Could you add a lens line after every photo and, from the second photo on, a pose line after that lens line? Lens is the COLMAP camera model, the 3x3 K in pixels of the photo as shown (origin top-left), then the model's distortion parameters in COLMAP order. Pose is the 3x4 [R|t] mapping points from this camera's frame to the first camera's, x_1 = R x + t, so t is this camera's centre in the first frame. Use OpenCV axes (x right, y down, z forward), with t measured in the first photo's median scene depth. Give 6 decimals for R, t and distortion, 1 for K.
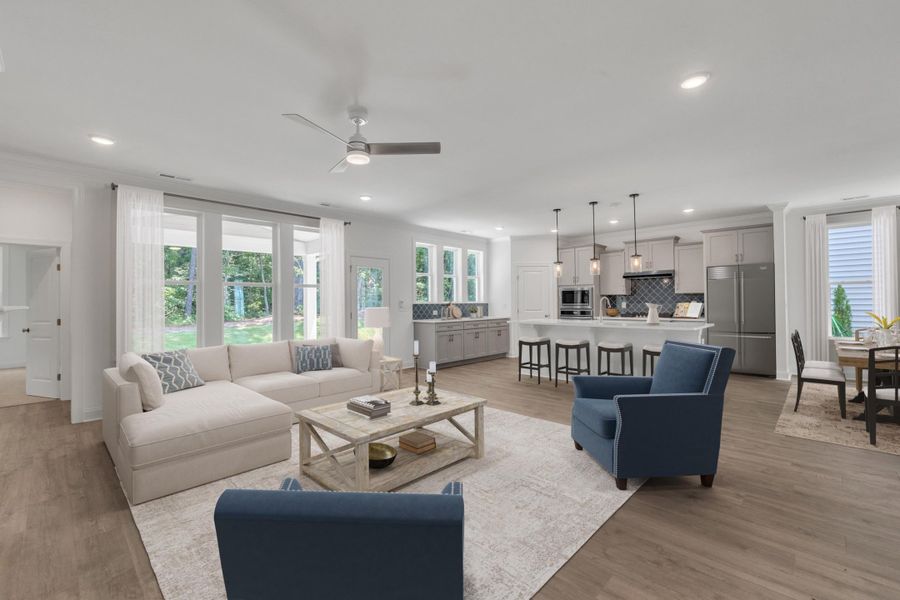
lens RADIAL K [[390.1, 0, 449.9], [0, 390.1, 301.0], [0, 0, 1]] dist [0.000206, -0.000057]
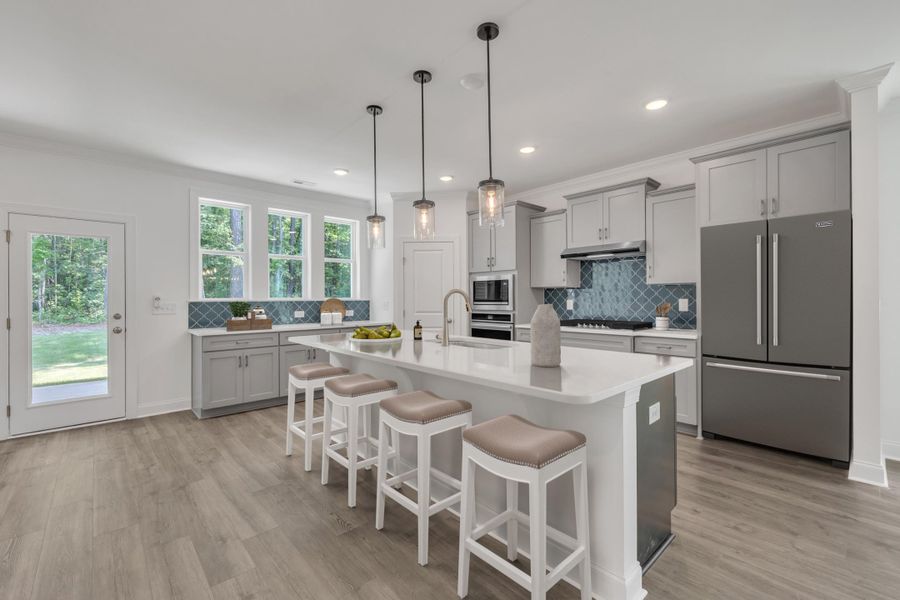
lens RADIAL K [[390.1, 0, 451.7], [0, 390.1, 297.8], [0, 0, 1]] dist [0.000206, -0.000057]
pose [[0.997806, 0.003557, -0.066113, 0.320337], [-0.003231, 0.999982, 0.005042, -0.002652], [0.066130, -0.004817, 0.997799, 0.414091]]
